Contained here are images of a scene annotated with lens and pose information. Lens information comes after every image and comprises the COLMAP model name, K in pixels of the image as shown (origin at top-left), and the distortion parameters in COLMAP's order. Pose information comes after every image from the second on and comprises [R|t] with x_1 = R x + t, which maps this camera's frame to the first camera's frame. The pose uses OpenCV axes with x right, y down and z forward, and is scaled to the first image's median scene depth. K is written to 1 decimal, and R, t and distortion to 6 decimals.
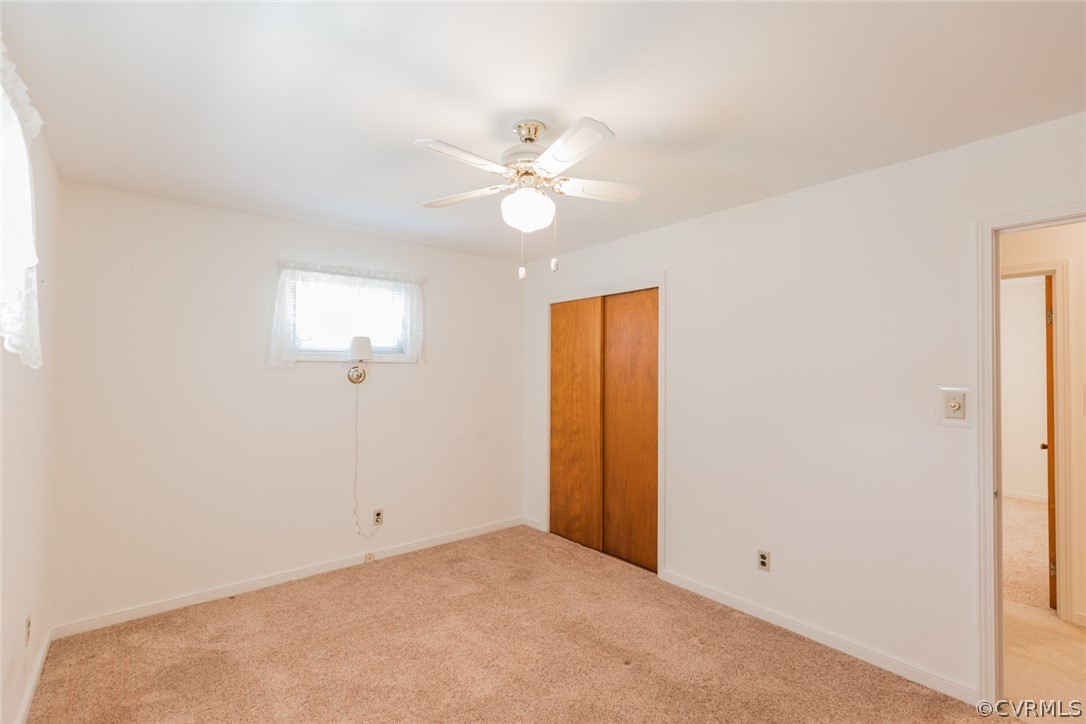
lens RADIAL K [[485.8, 0, 543.2], [0, 485.8, 367.5], [0, 0, 1]] dist [0.007855, -0.001181]
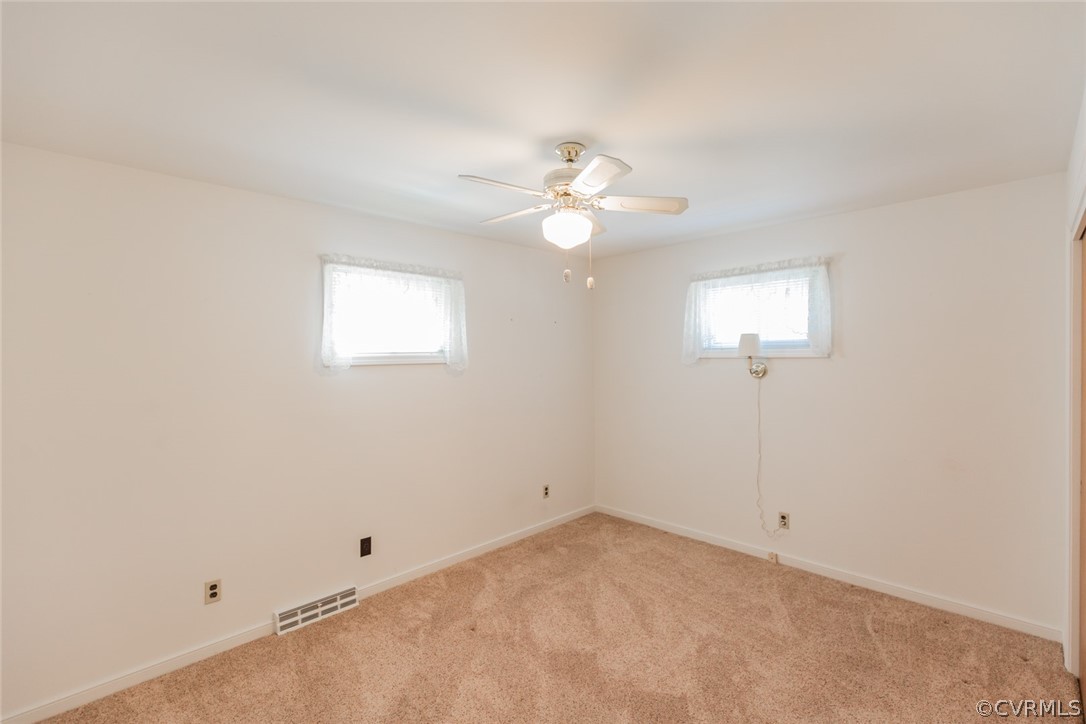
lens RADIAL K [[485.8, 0, 543.1], [0, 485.8, 359.4], [0, 0, 1]] dist [0.007855, -0.001181]
pose [[0.103612, 0.004460, -0.994608, 0.578486], [0.017308, 0.999830, 0.006287, -0.021512], [0.994467, -0.017866, 0.103517, 0.454625]]
